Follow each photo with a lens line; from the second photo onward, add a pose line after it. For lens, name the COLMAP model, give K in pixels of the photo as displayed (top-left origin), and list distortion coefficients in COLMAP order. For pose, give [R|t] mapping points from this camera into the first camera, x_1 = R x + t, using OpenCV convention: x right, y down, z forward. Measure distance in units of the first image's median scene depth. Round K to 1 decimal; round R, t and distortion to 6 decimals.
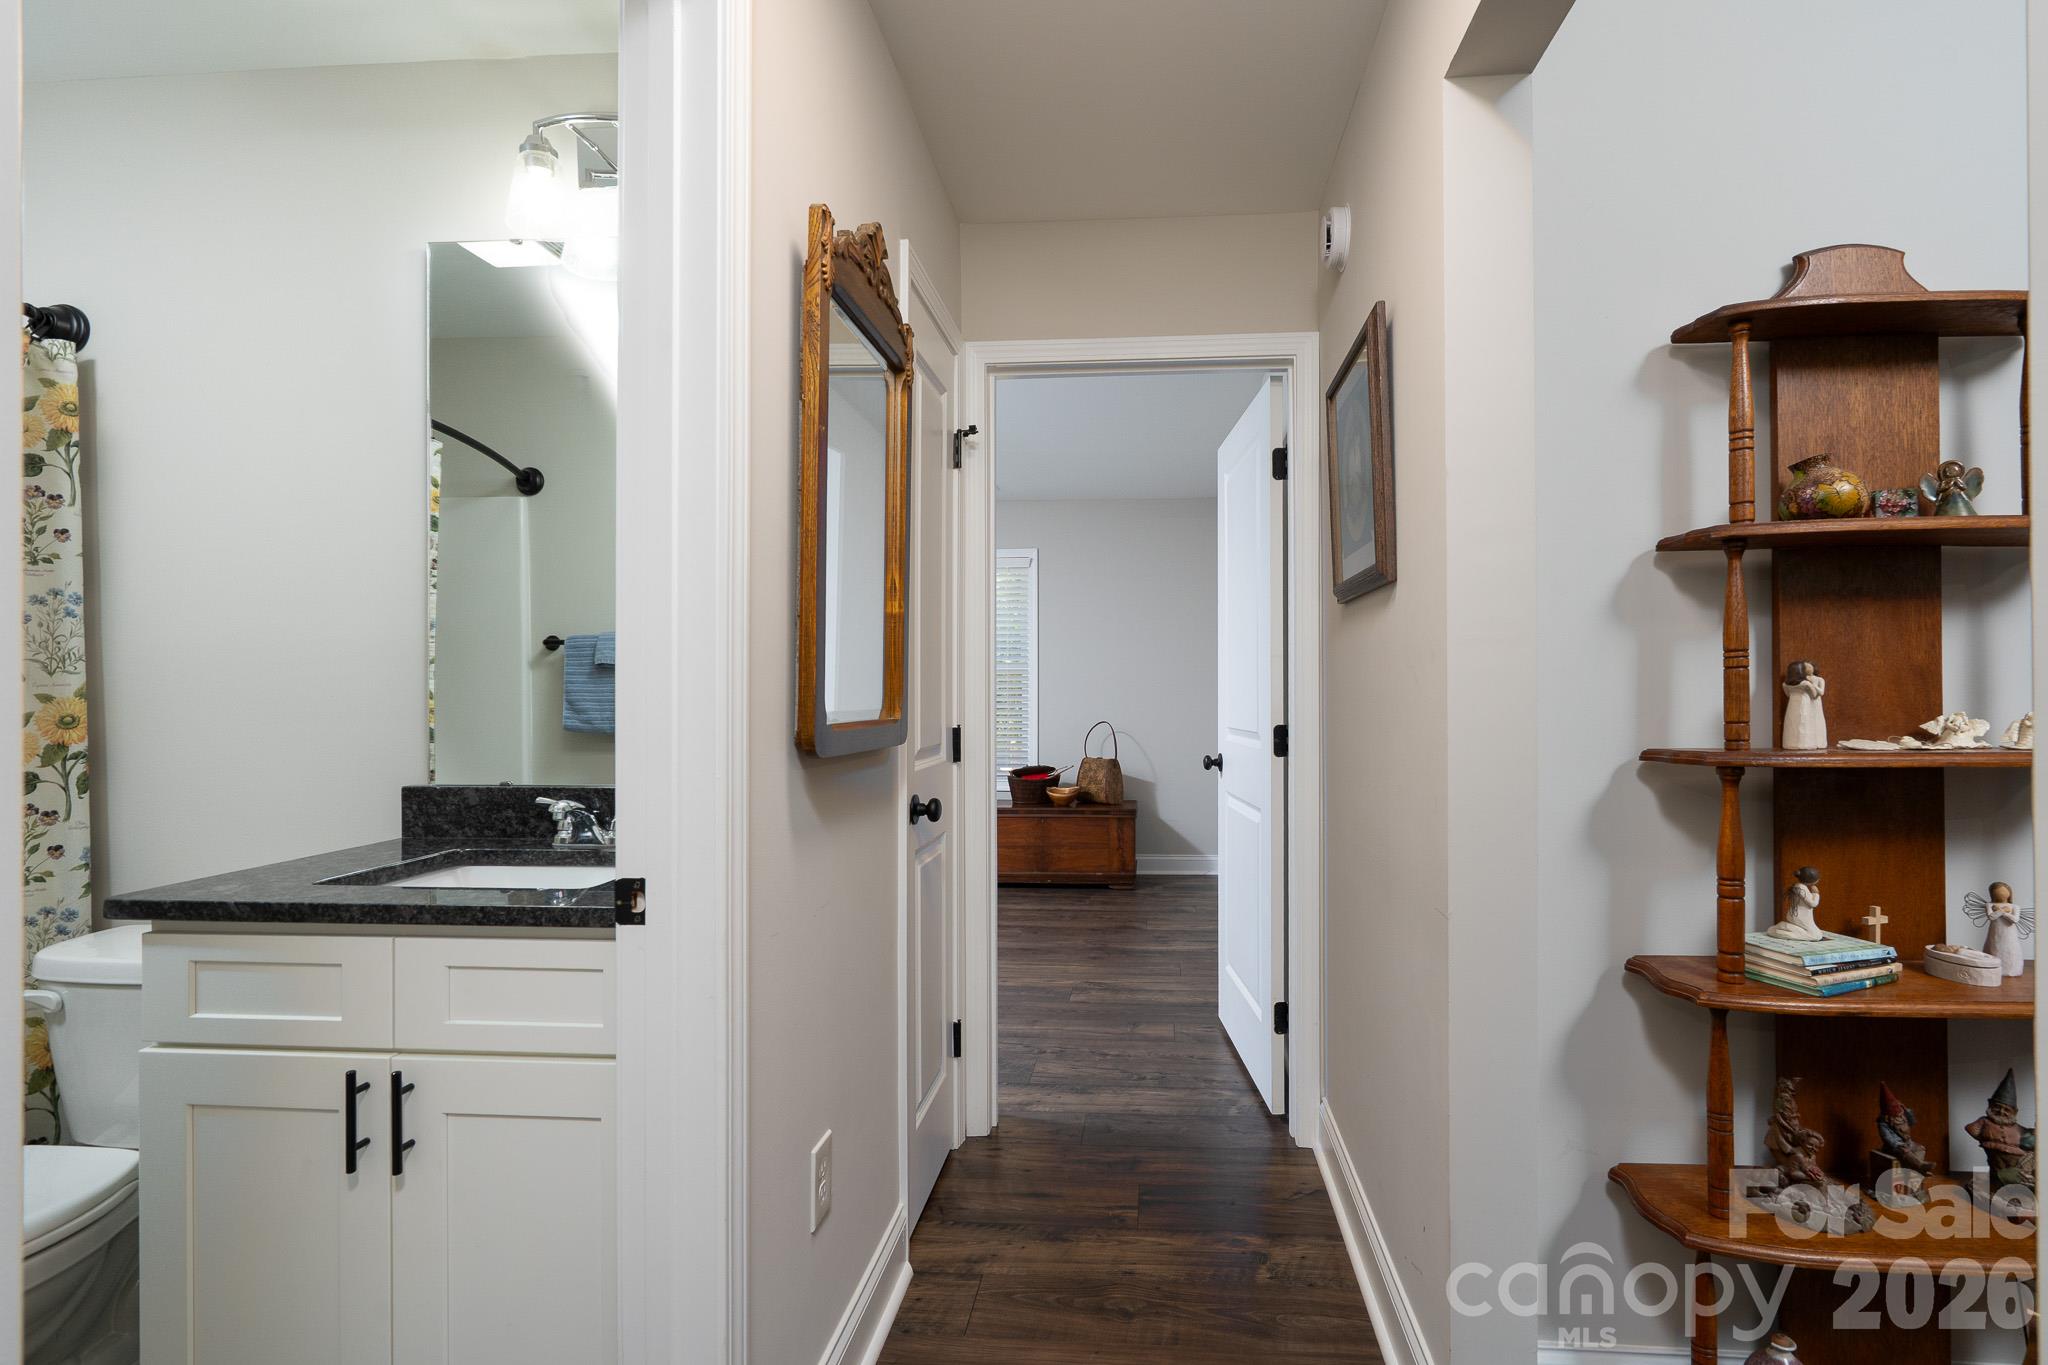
lens RADIAL K [[949.6, 0, 1032.8], [0, 949.6, 689.3], [0, 0, 1]] dist [-0.004278, 0.001404]
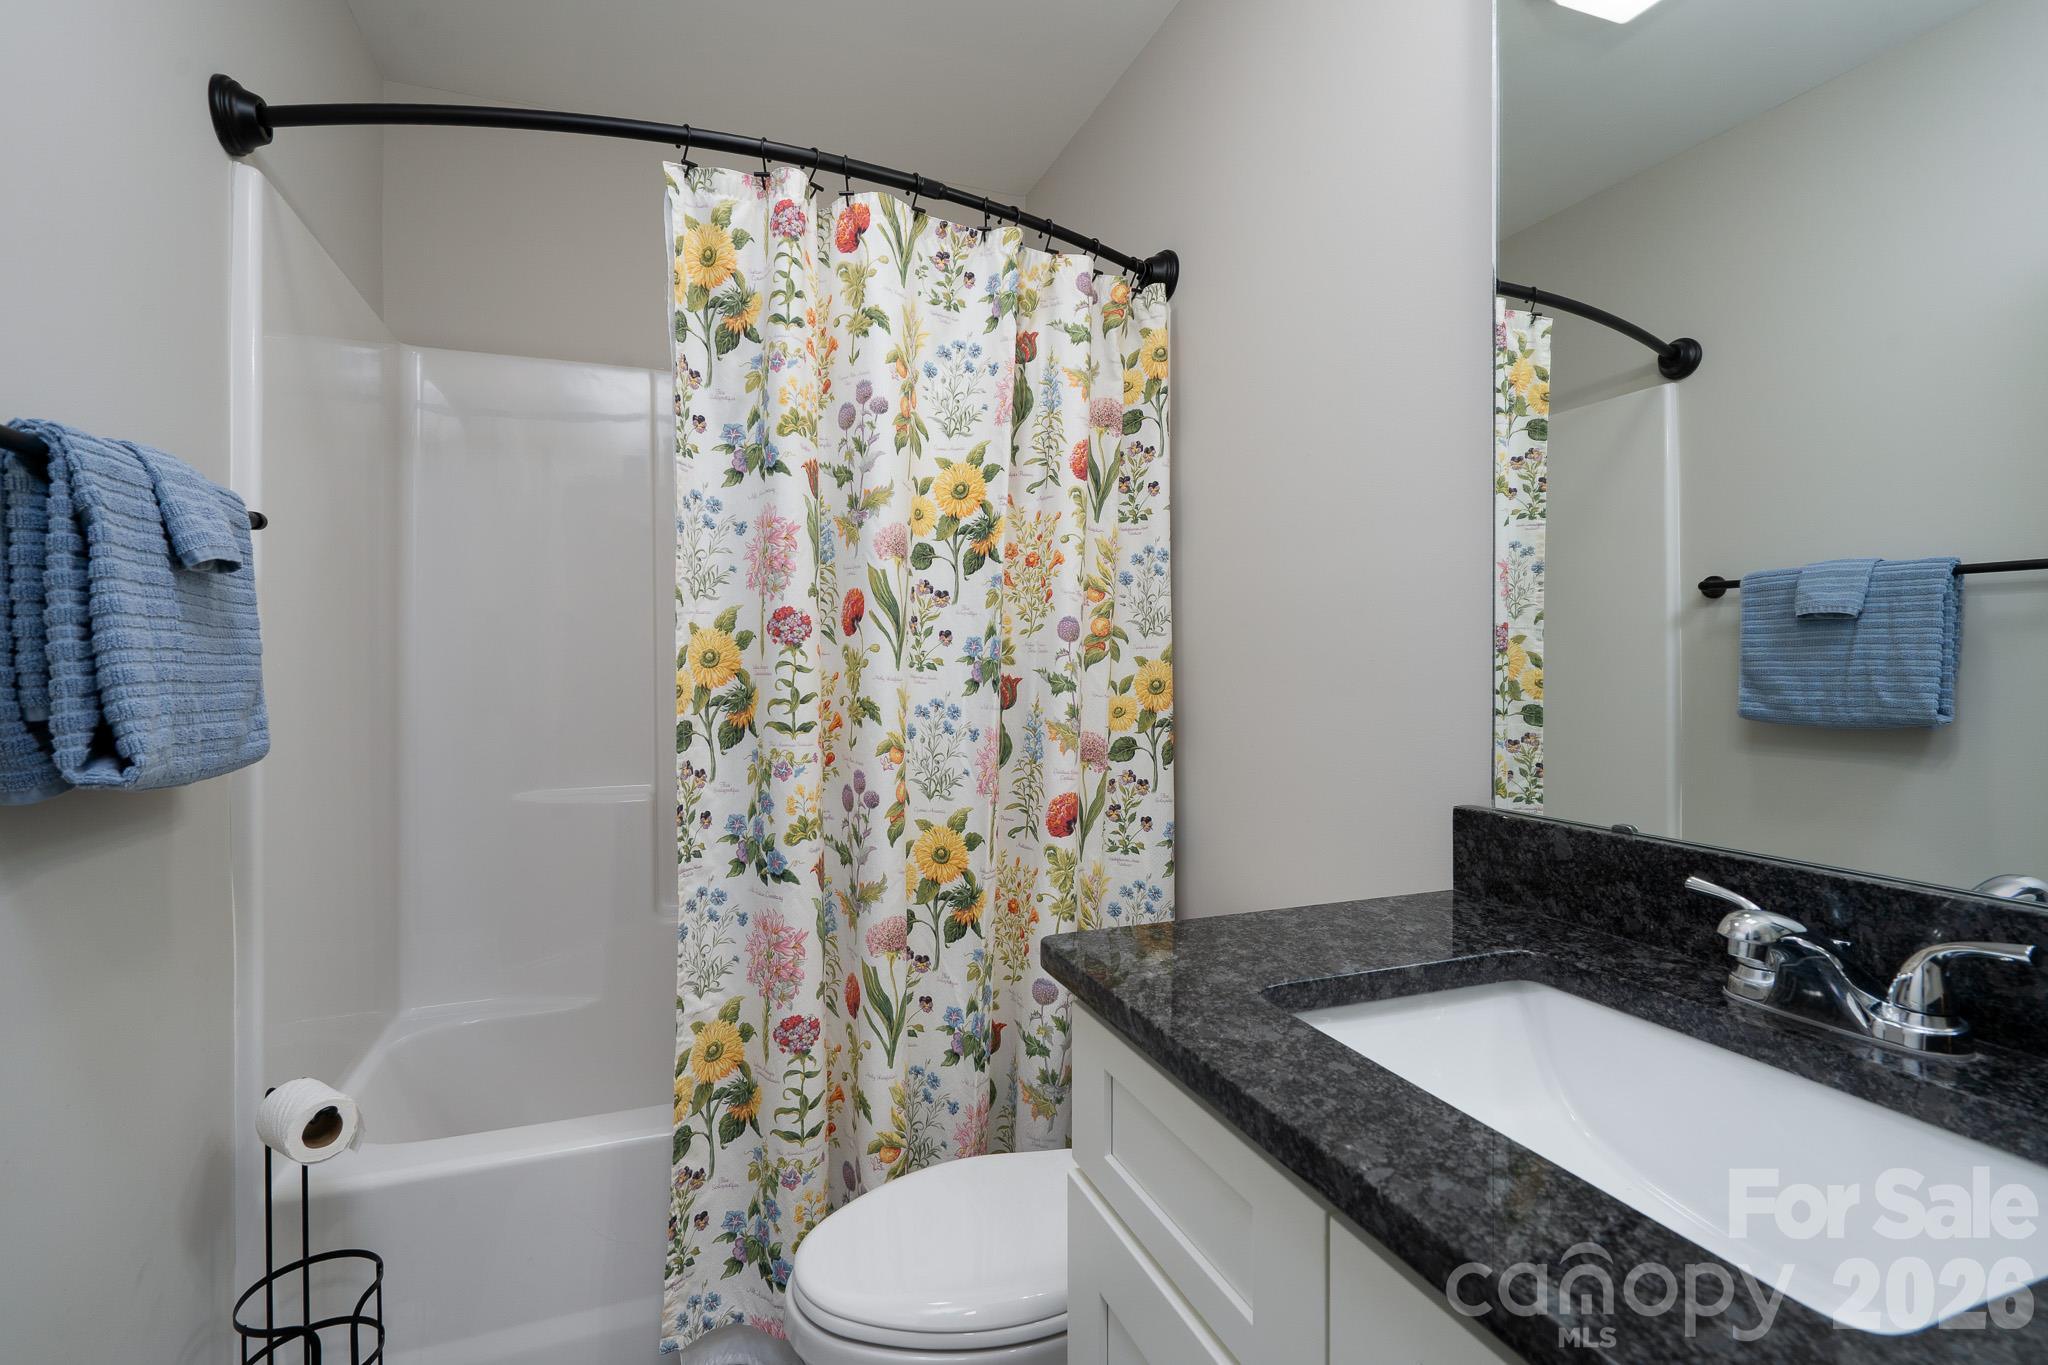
lens RADIAL K [[949.6, 0, 1053.0], [0, 949.6, 657.6], [0, 0, 1]] dist [-0.004278, 0.001404]
pose [[0.475877, -0.000233, -0.879512, -0.238631], [-0.002587, 0.999995, -0.001665, 0.007544], [0.879508, 0.003067, 0.475874, 0.460095]]
